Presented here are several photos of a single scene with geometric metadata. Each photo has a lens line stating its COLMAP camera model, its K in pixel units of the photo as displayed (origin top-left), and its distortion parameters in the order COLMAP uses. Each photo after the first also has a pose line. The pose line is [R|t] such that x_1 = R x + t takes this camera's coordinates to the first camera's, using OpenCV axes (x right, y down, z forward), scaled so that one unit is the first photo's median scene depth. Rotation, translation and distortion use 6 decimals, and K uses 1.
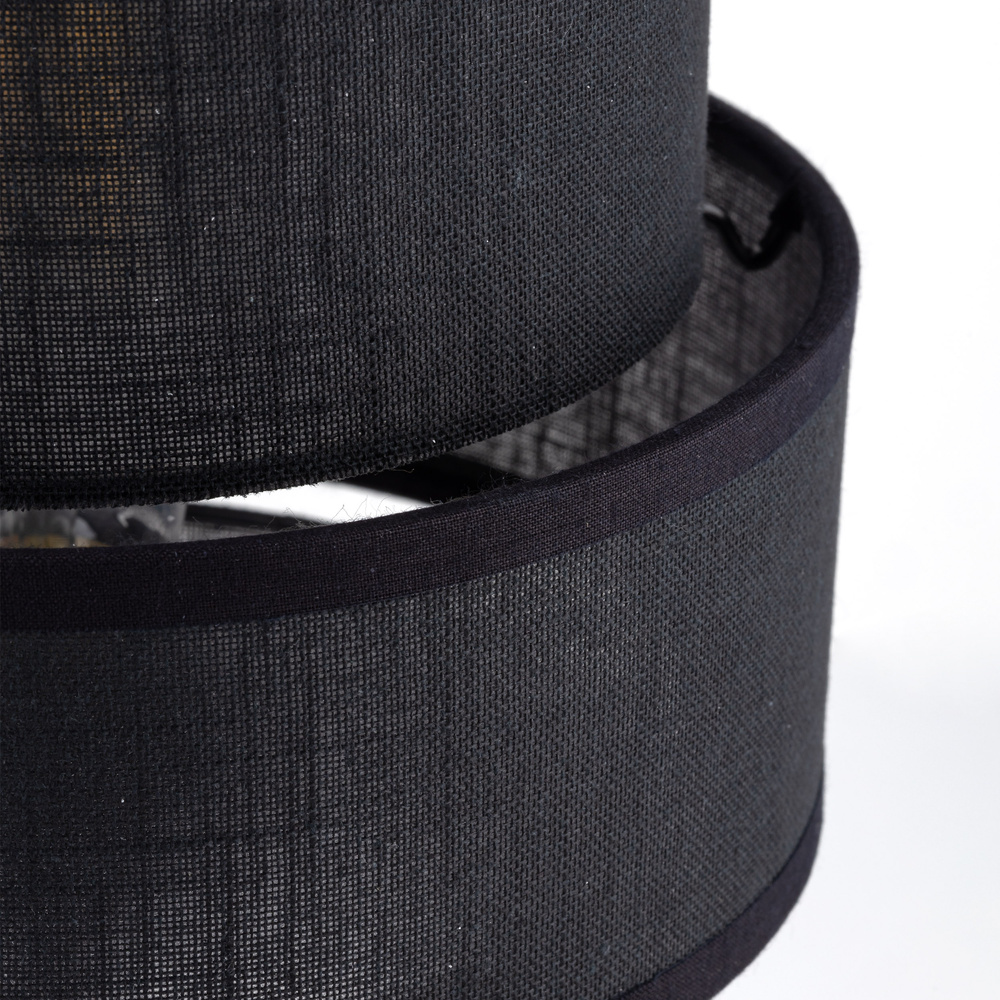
lens RADIAL K [[3526.9, 0, 499.0], [0, 3526.9, 499.5], [0, 0, 1]] dist [0.128401, 0.000000]
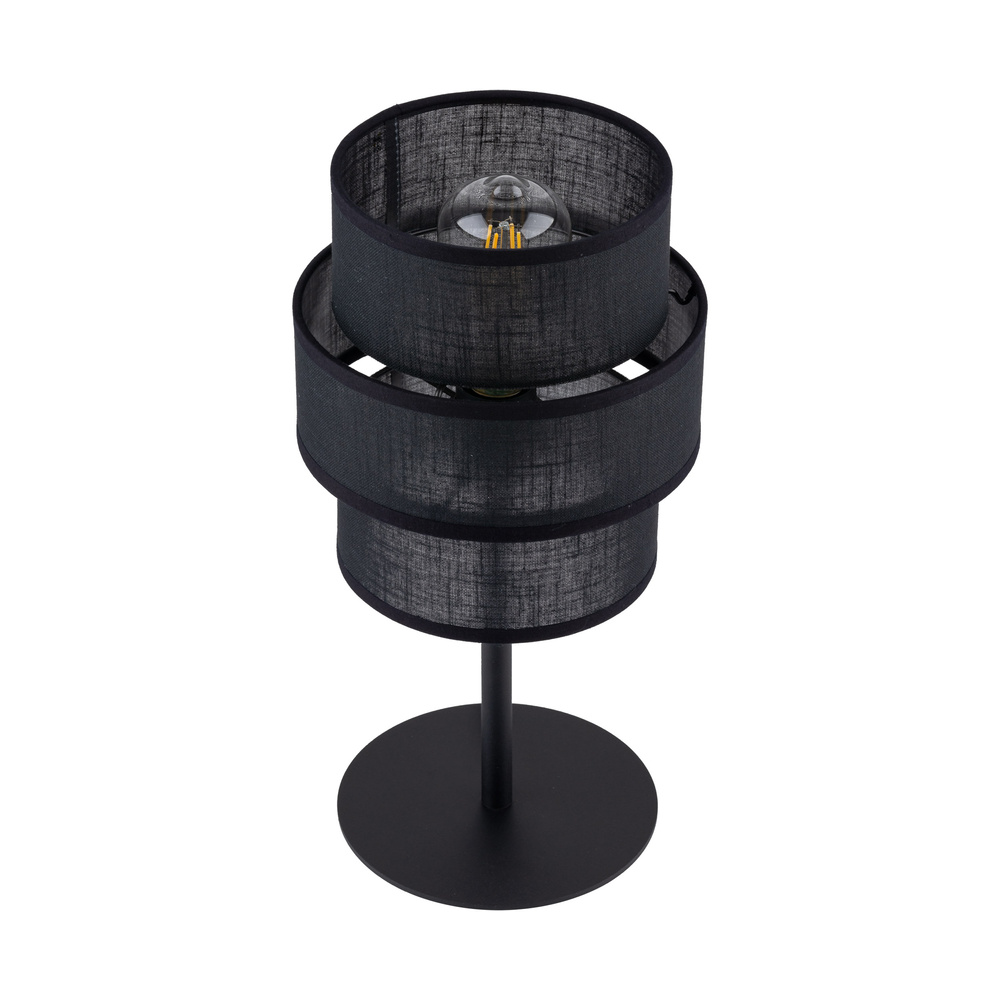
lens RADIAL K [[3526.9, 0, 506.2], [0, 3526.9, 441.5], [0, 0, 1]] dist [0.128401, 0.000000]
pose [[0.999165, 0.012588, -0.038872, 0.037330], [-0.005166, 0.982643, 0.185436, -0.746387], [0.040531, -0.185081, 0.981887, -3.307976]]
